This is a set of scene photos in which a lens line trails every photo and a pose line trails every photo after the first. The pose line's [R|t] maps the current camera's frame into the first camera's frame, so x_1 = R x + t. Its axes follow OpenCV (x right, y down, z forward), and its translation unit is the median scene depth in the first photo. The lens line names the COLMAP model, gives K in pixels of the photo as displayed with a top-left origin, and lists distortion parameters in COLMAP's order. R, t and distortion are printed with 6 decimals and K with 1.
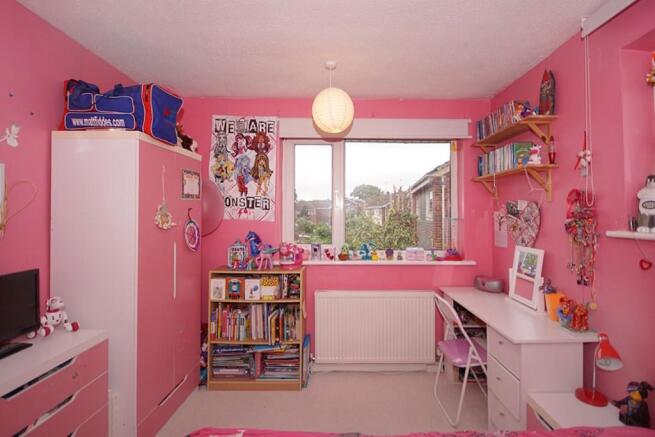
lens RADIAL K [[335.3, 0, 328.5], [0, 335.3, 211.3], [0, 0, 1]] dist [-0.003744, -0.001866]
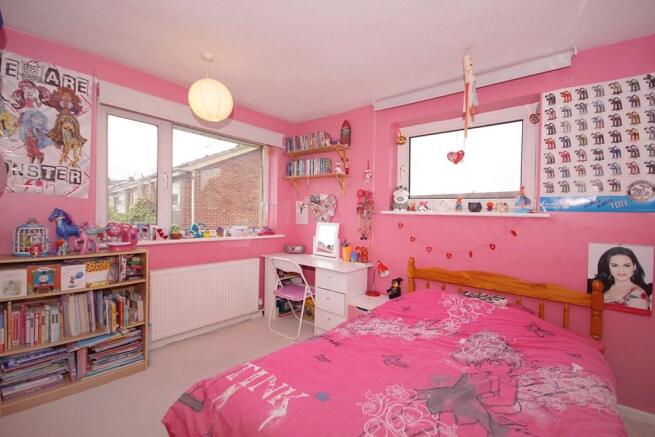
lens RADIAL K [[285.4, 0, 327.5], [0, 285.4, 218.5], [0, 0, 1]] dist [0.001331, -0.010738]
pose [[0.639720, 0.011733, 0.768519, -0.365394], [-0.046094, 0.998669, 0.023123, 0.040630], [-0.767225, -0.050216, 0.639409, 0.066709]]
